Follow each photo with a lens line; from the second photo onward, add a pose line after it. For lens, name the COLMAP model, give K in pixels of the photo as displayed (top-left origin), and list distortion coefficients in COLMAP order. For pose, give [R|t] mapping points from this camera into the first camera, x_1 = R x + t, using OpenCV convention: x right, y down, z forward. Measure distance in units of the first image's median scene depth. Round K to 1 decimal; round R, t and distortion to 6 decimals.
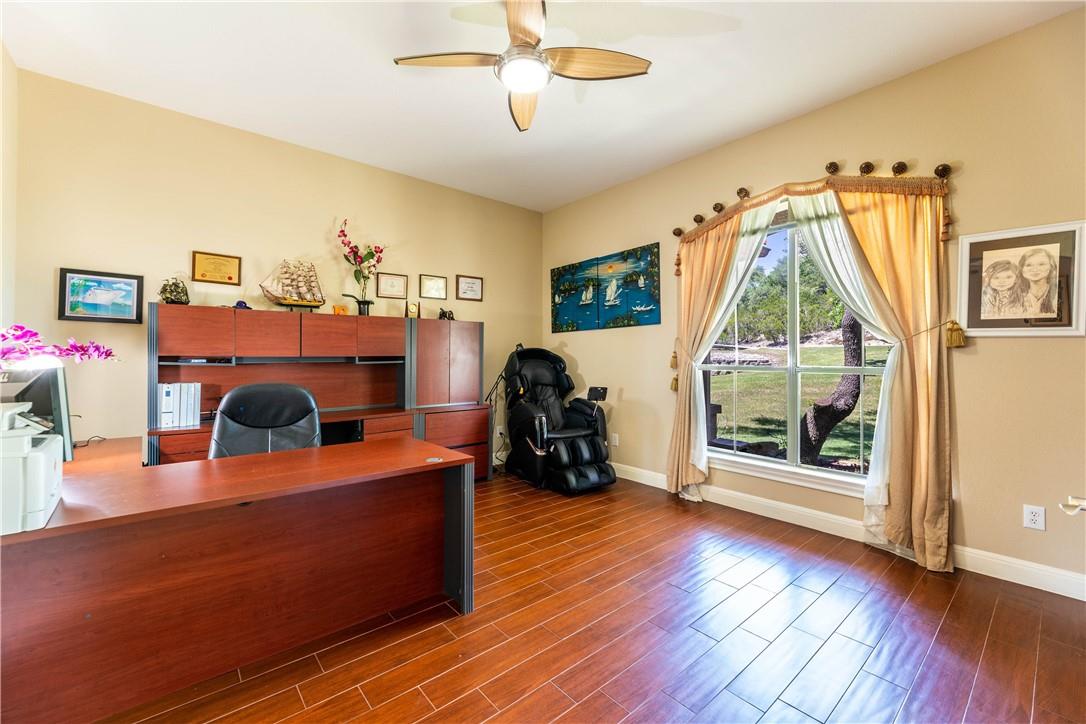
lens RADIAL K [[438.7, 0, 543.2], [0, 438.7, 359.1], [0, 0, 1]] dist [-0.009773, -0.000008]
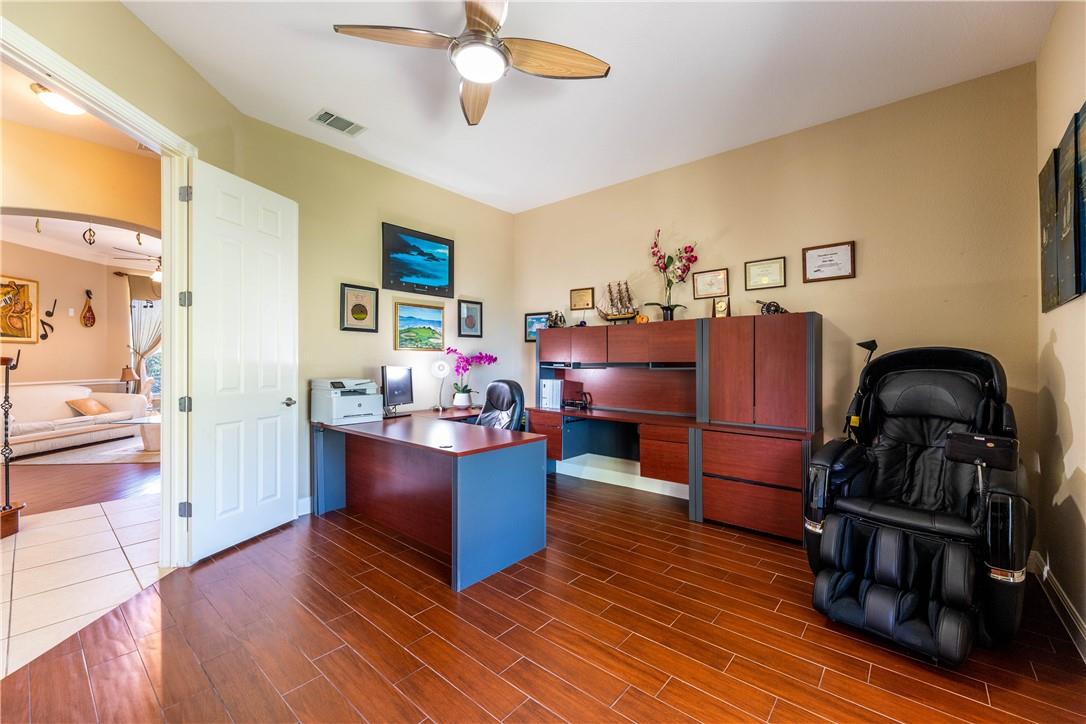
lens RADIAL K [[438.7, 0, 543.2], [0, 438.7, 359.1], [0, 0, 1]] dist [-0.009773, -0.000008]
pose [[0.165317, -0.008866, -0.986201, 0.555166], [-0.009739, 0.999896, -0.010621, -0.000018], [0.986192, 0.011360, 0.165213, 0.590282]]
